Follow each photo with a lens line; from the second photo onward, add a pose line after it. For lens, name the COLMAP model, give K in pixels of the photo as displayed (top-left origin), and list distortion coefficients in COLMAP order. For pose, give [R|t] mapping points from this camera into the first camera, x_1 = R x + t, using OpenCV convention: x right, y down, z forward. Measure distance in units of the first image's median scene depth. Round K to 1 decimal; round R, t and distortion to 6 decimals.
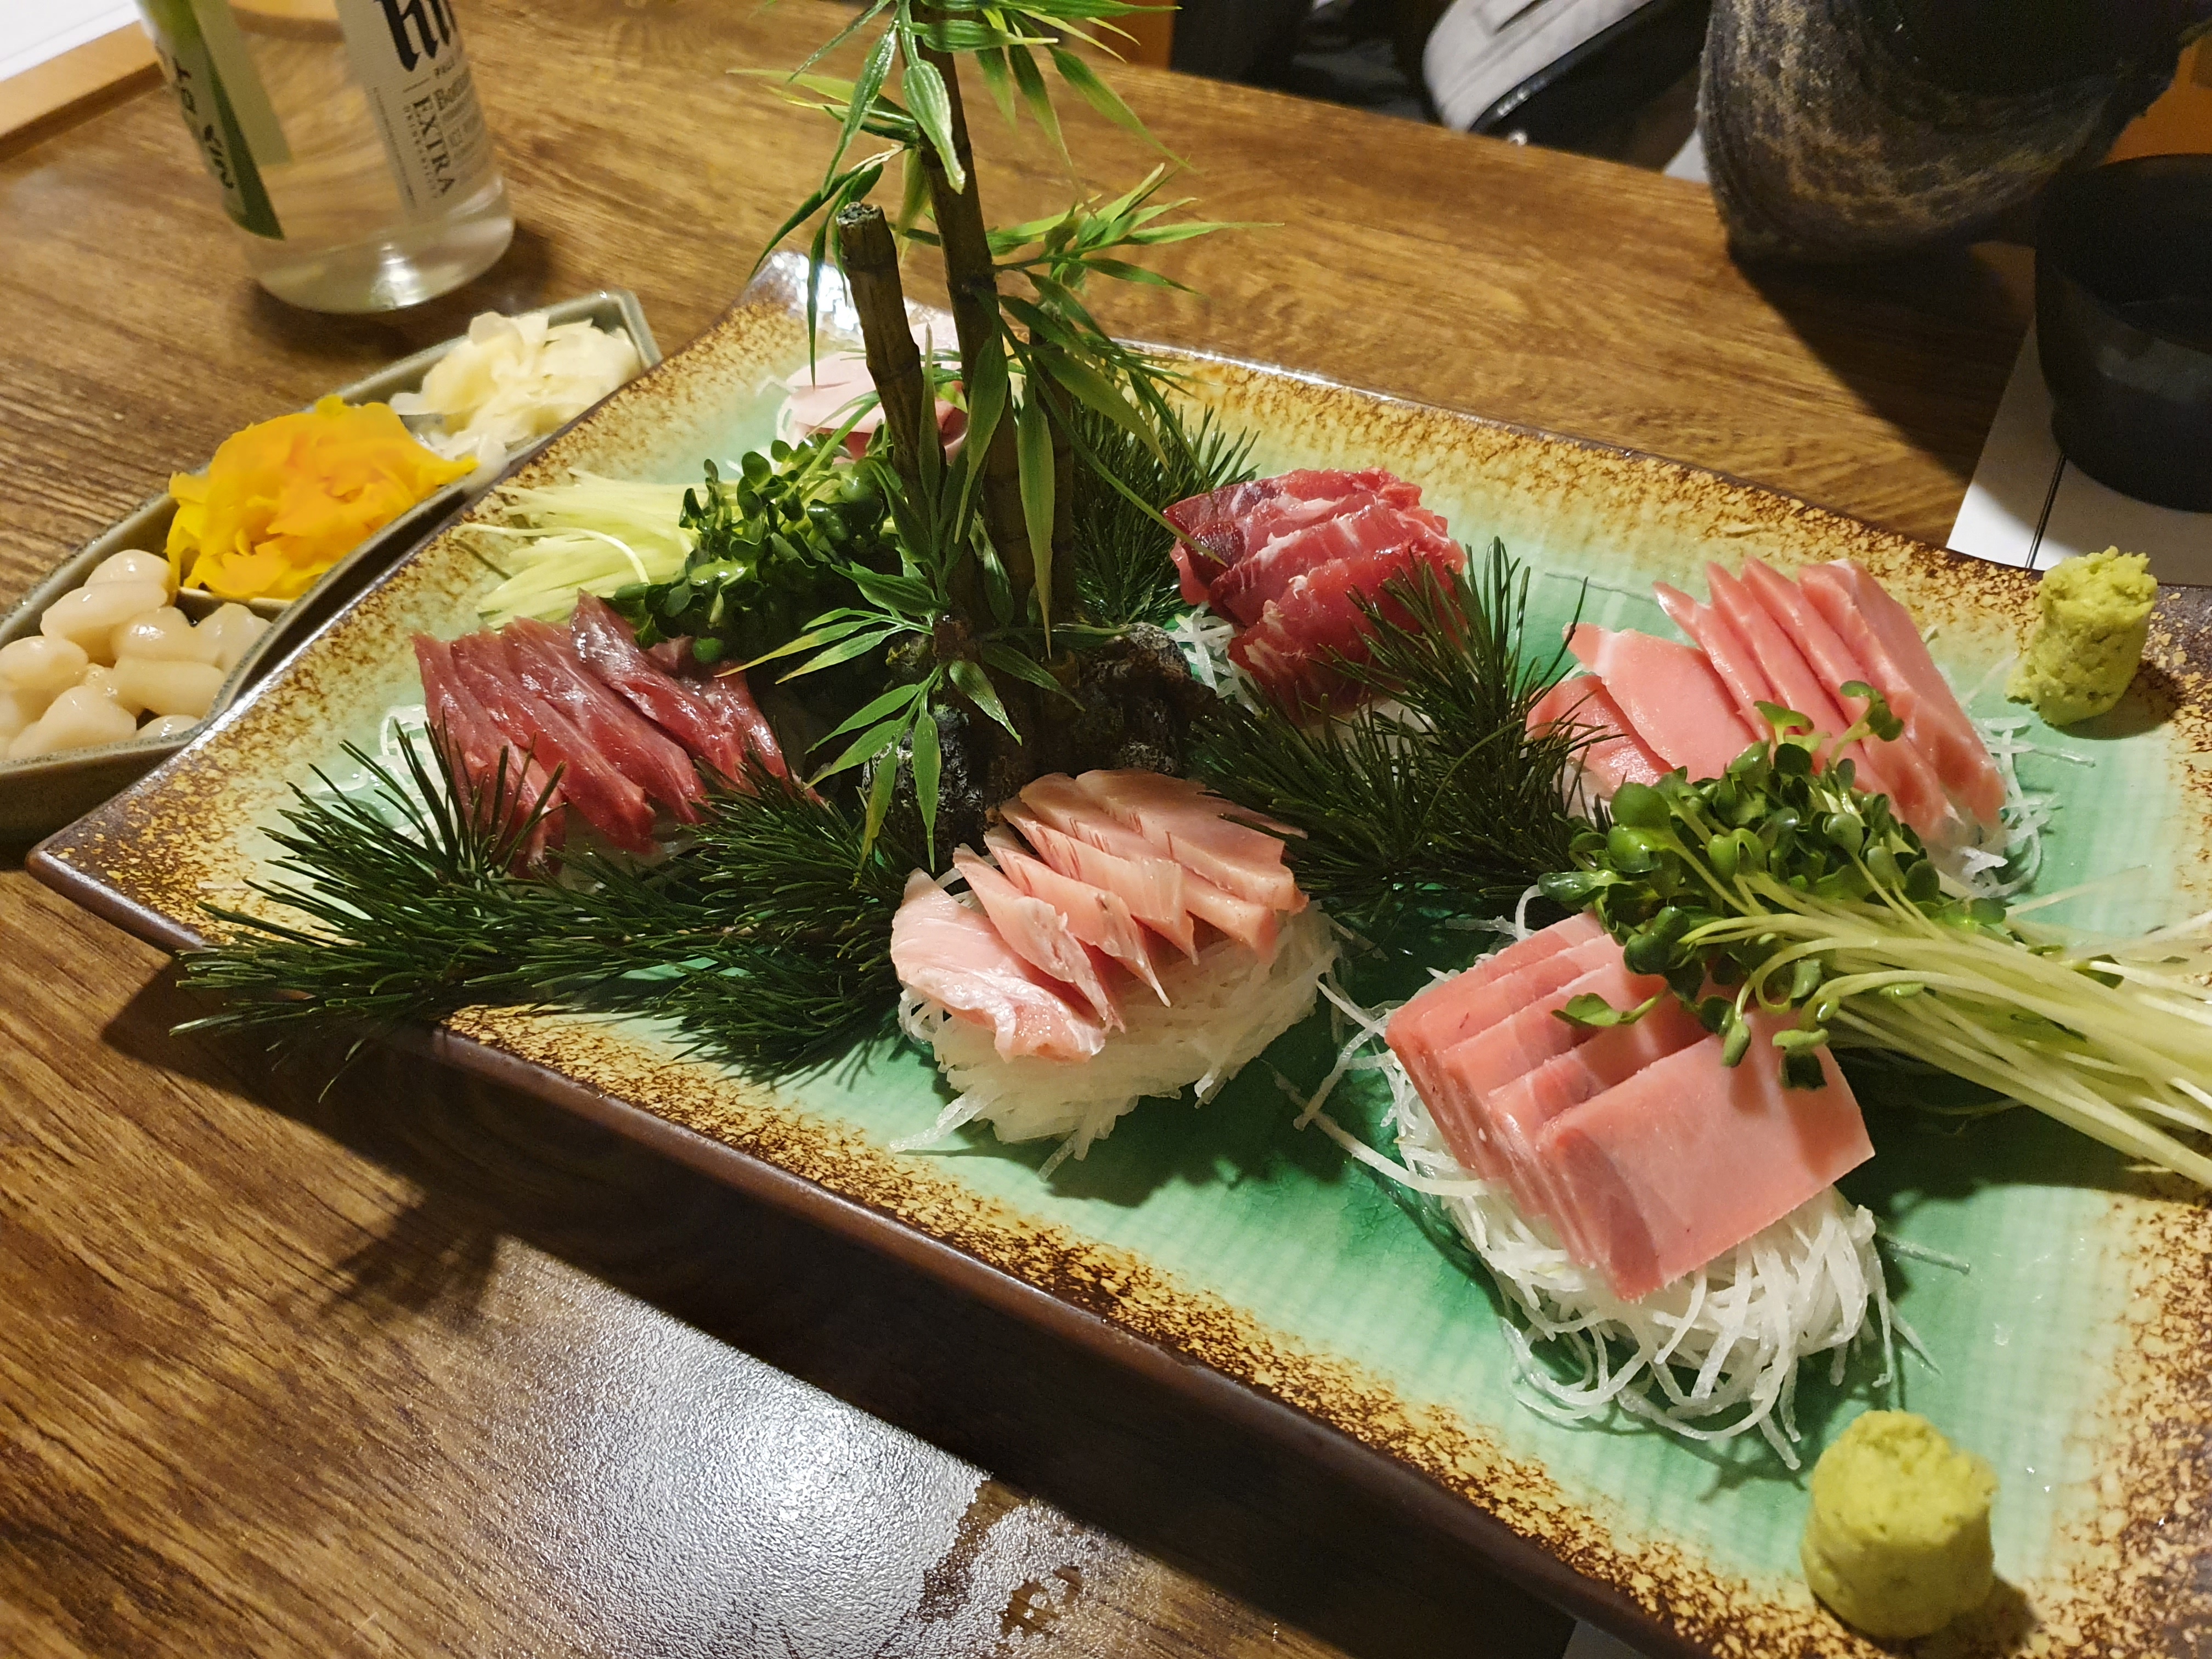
lens RADIAL K [[1695.2, 0, 1106.0], [0, 1695.2, 829.5], [0, 0, 1]] dist [0.001566, -0.000740]
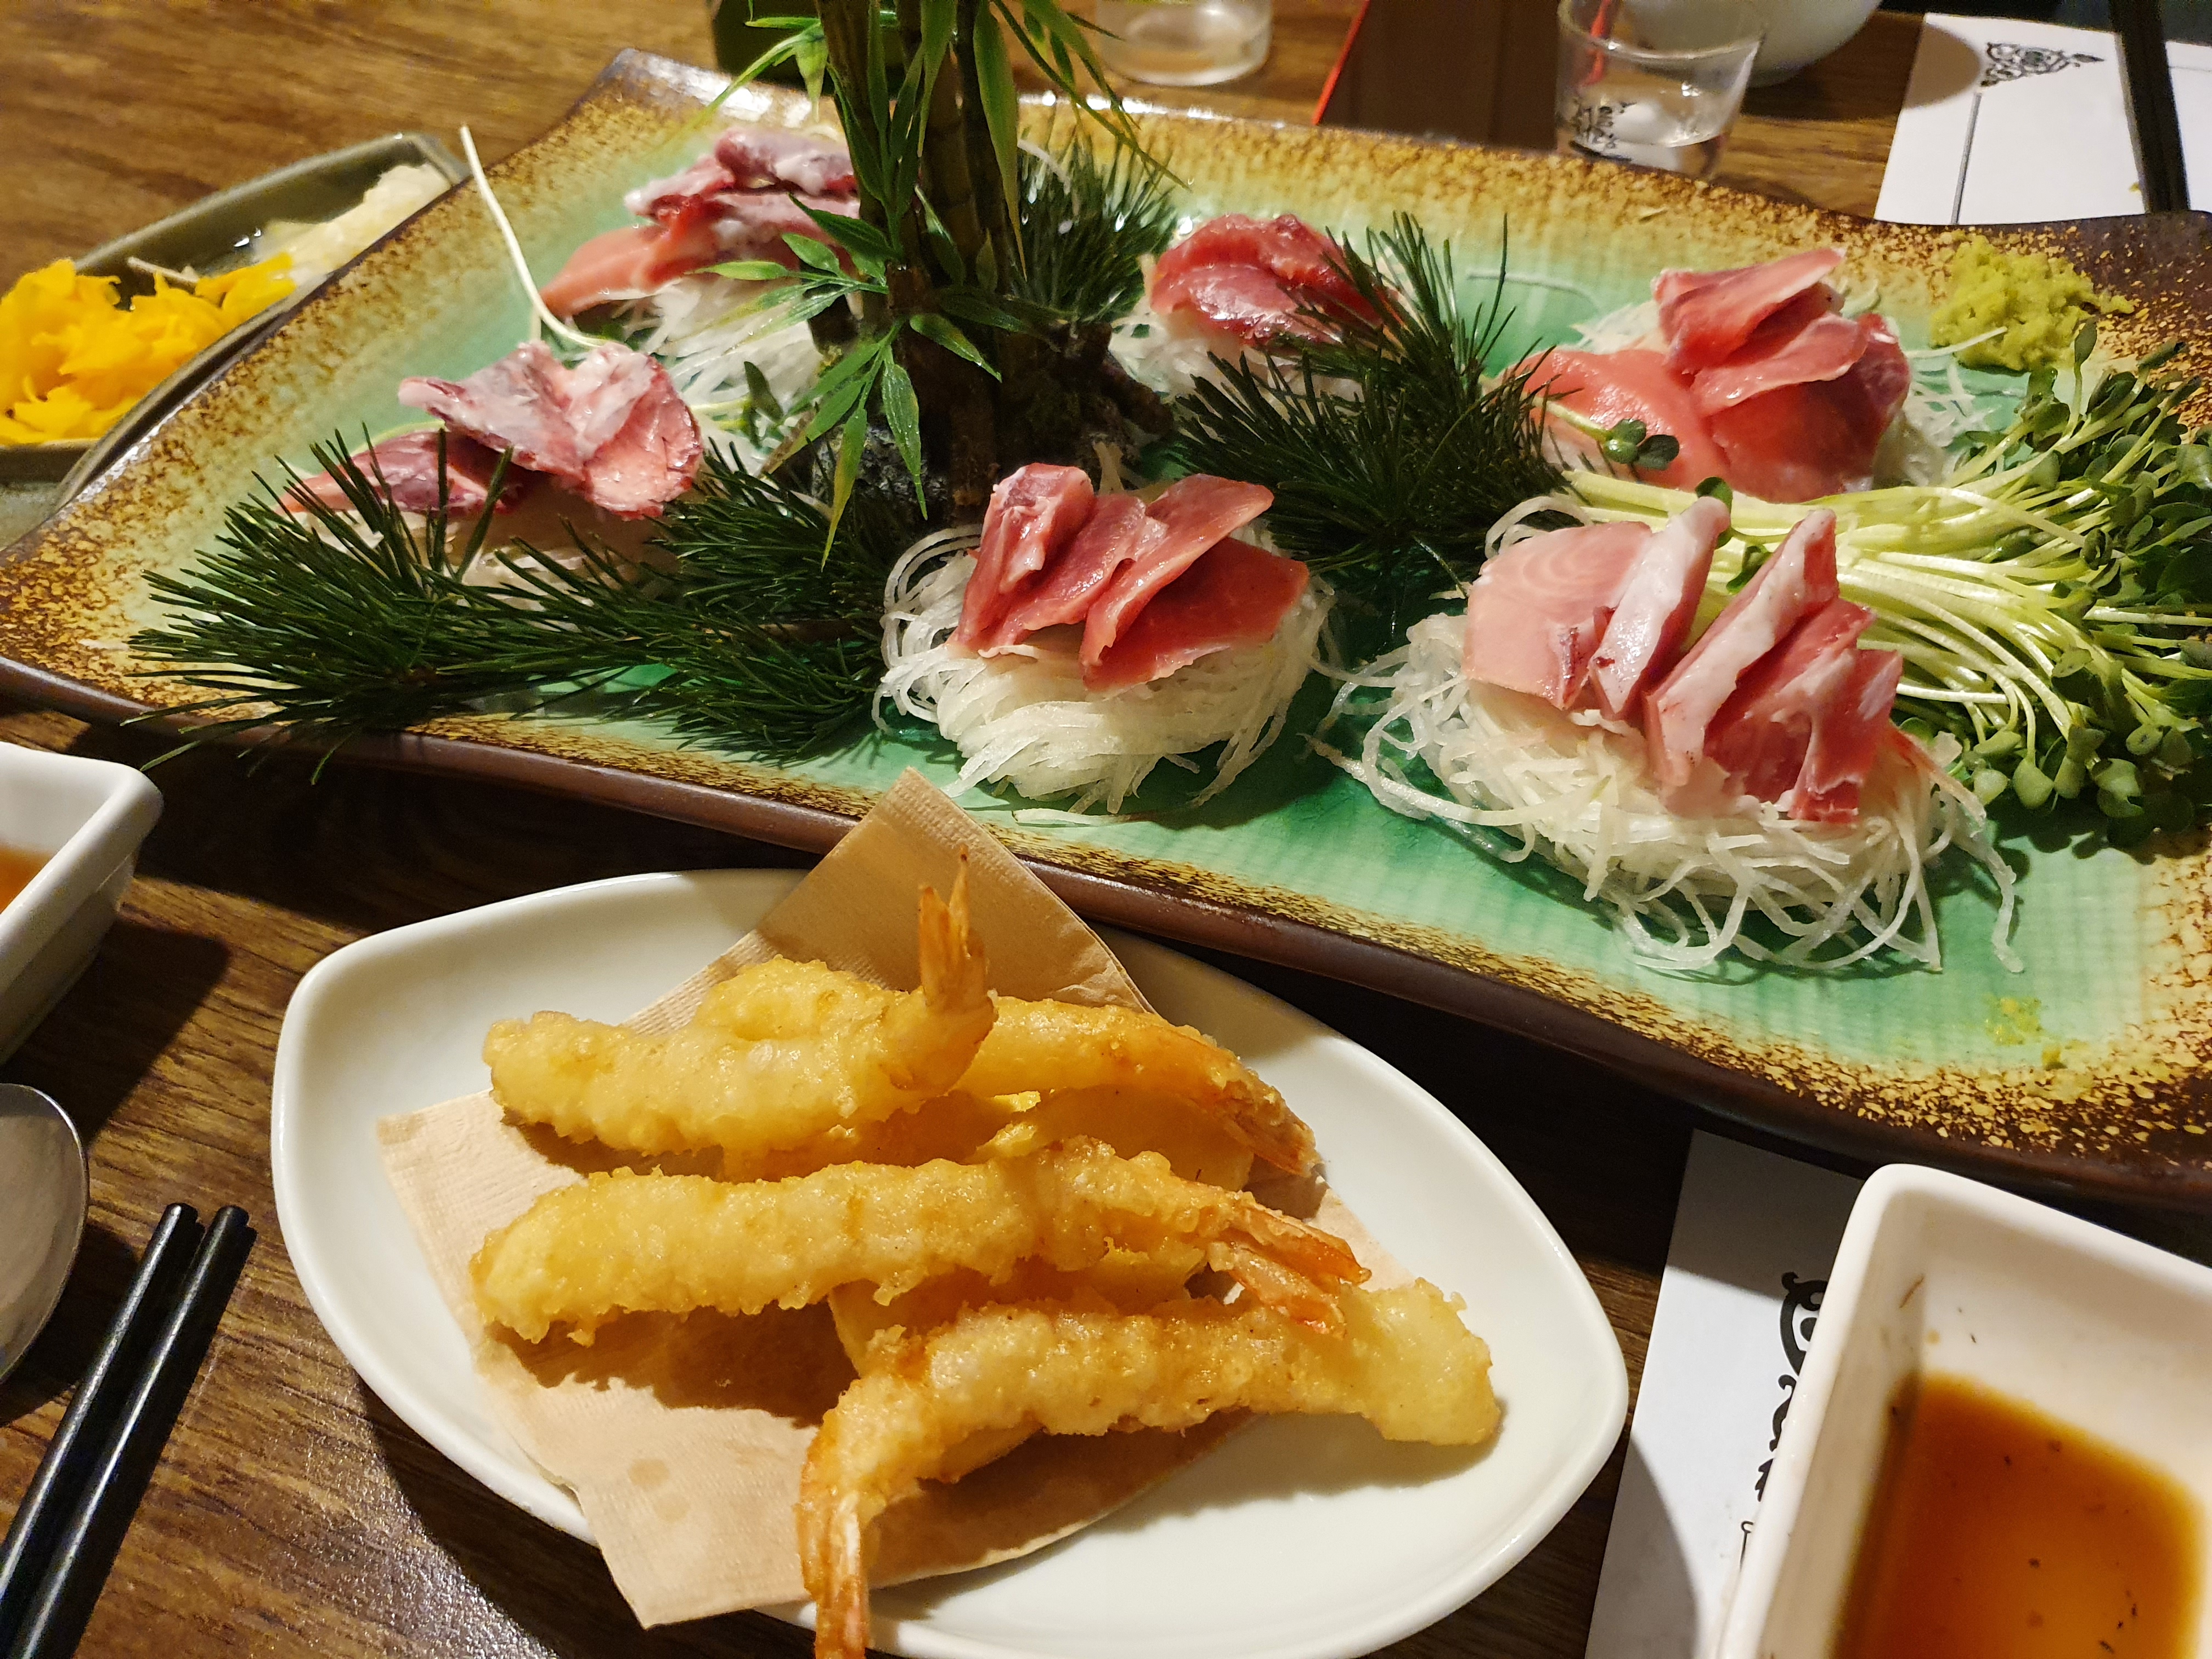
lens RADIAL K [[1720.9, 0, 1093.2], [0, 1720.9, 837.6], [0, 0, 1]] dist [-0.061949, 0.120004]
pose [[0.989292, -0.100791, 0.105555, -0.107010], [0.102307, 0.994712, -0.009027, 0.185209], [-0.104087, 0.019730, 0.994372, 0.041099]]
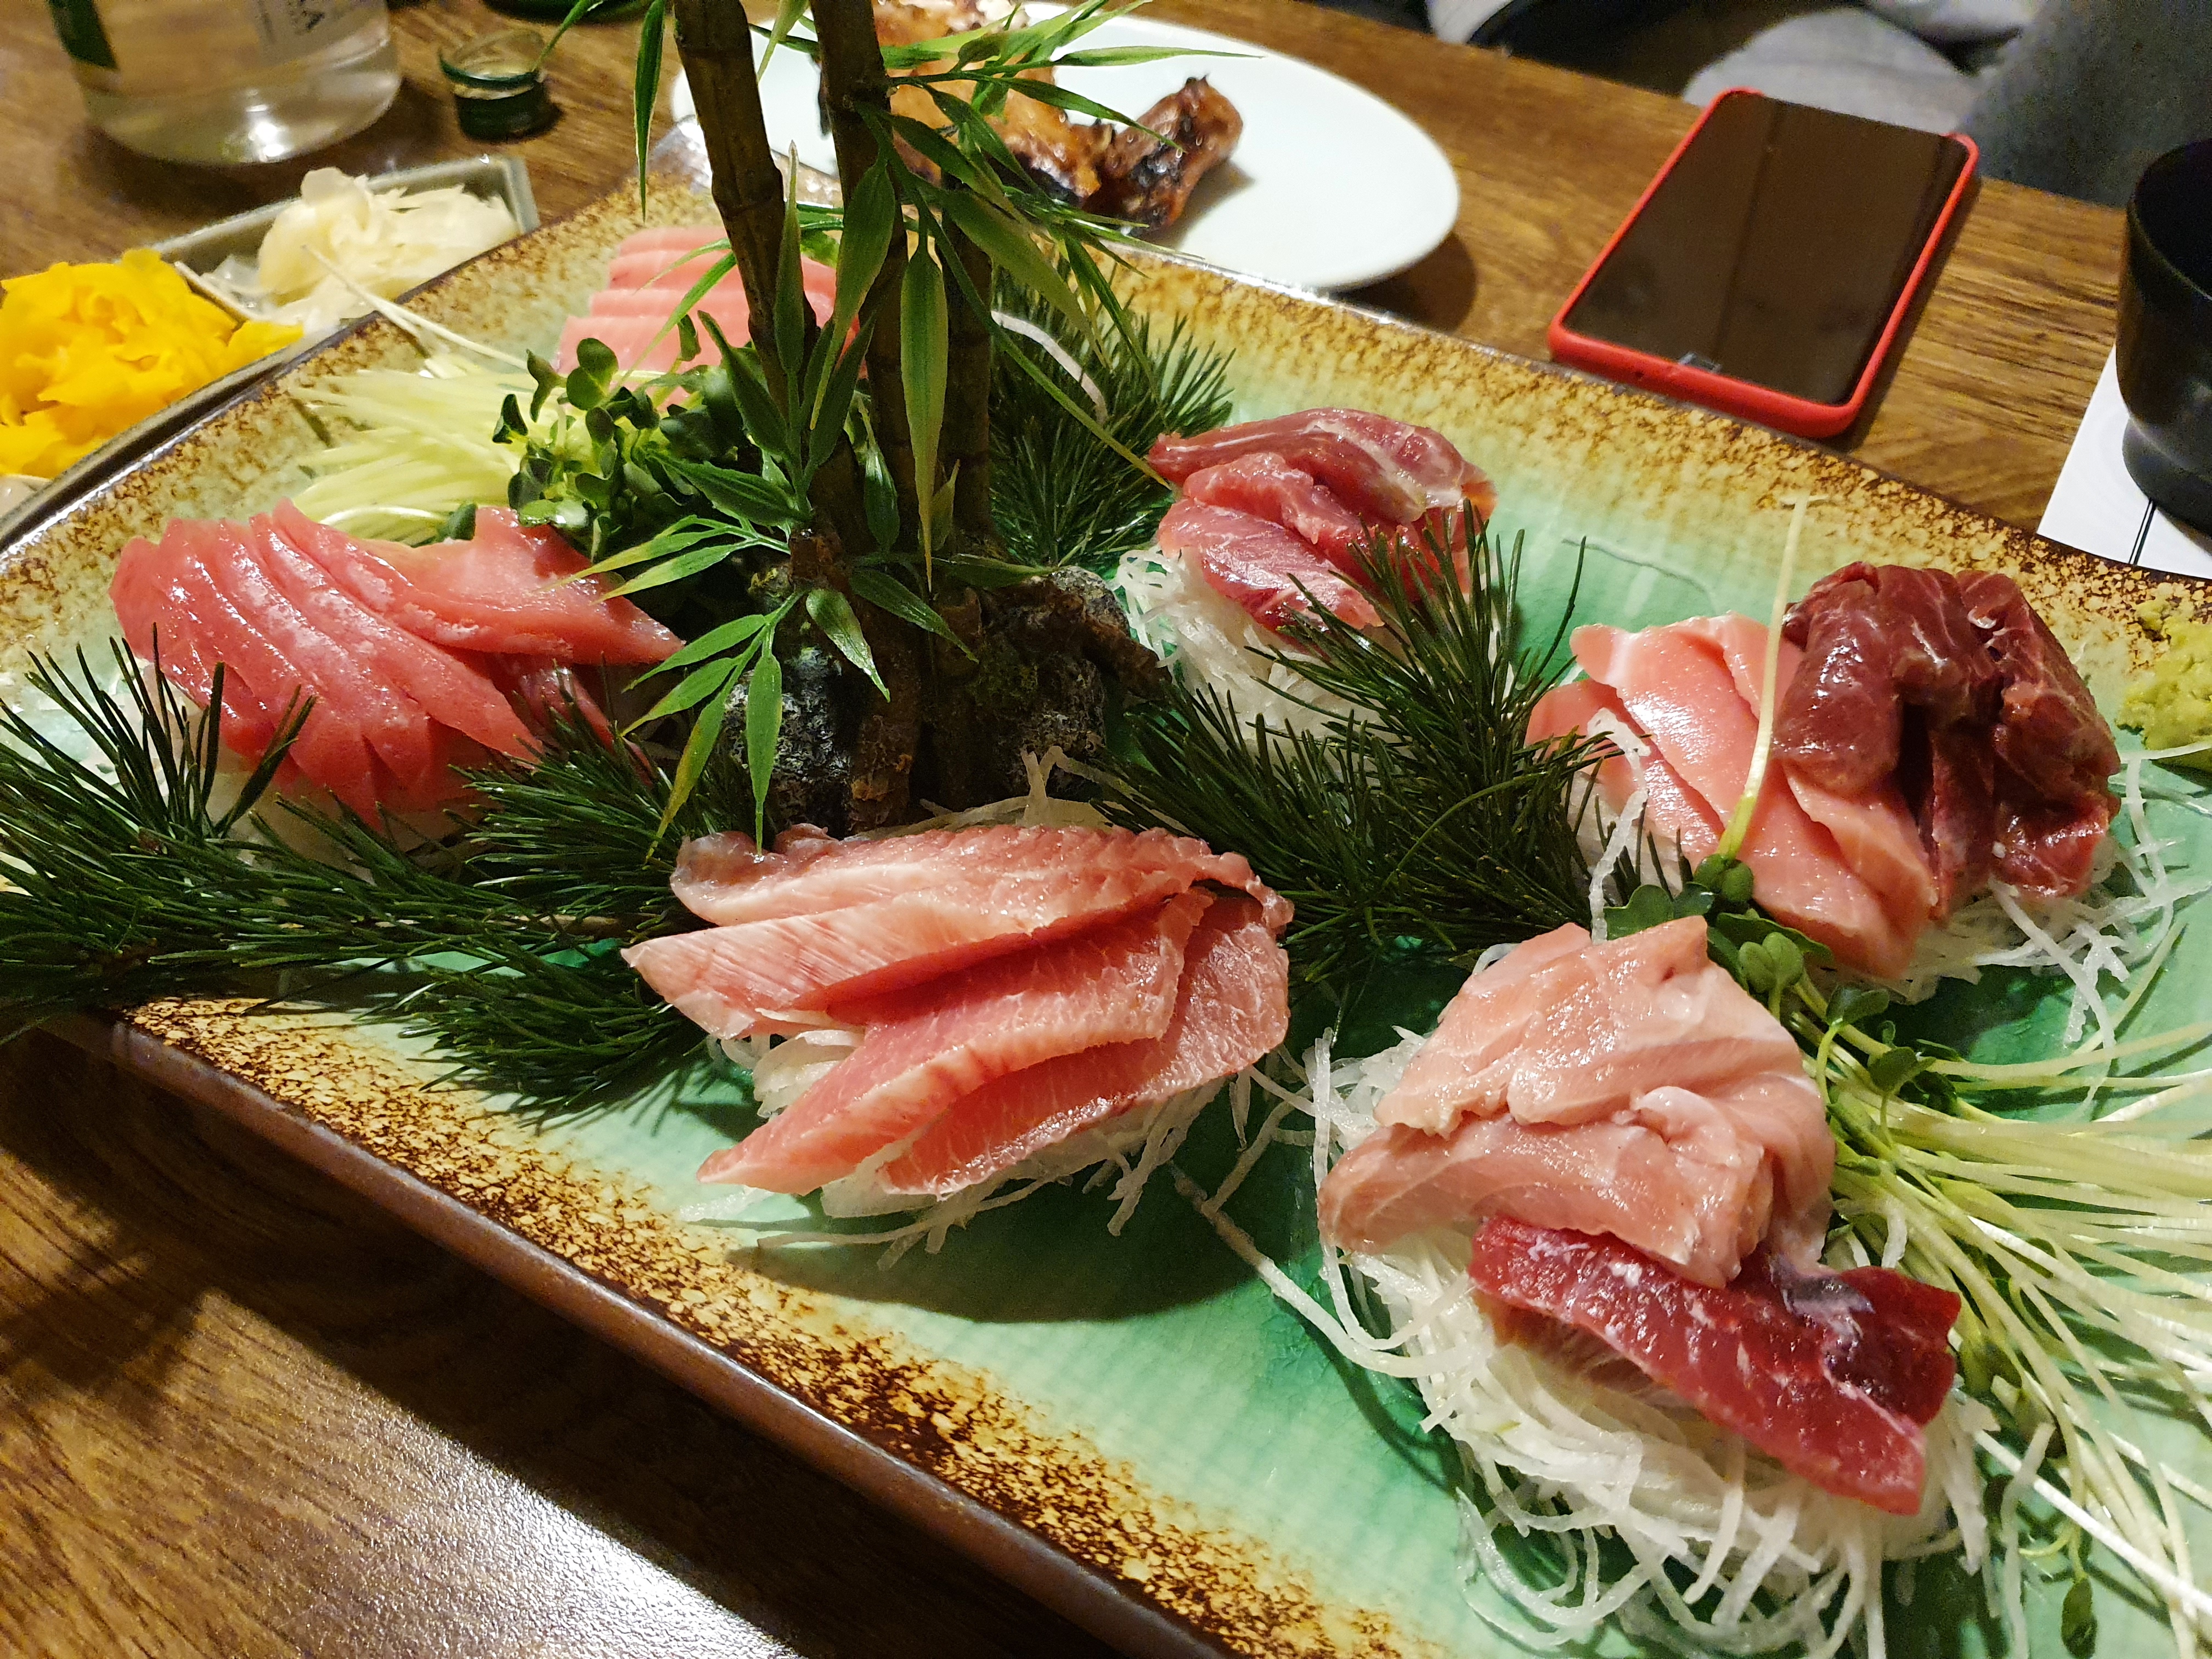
lens RADIAL K [[1720.9, 0, 1093.2], [0, 1720.9, 837.6], [0, 0, 1]] dist [-0.061949, 0.120004]
pose [[0.998135, 0.060295, 0.009496, 0.033991], [-0.060428, 0.998069, 0.014406, -0.003830], [-0.008609, -0.014953, 0.999851, 0.182770]]
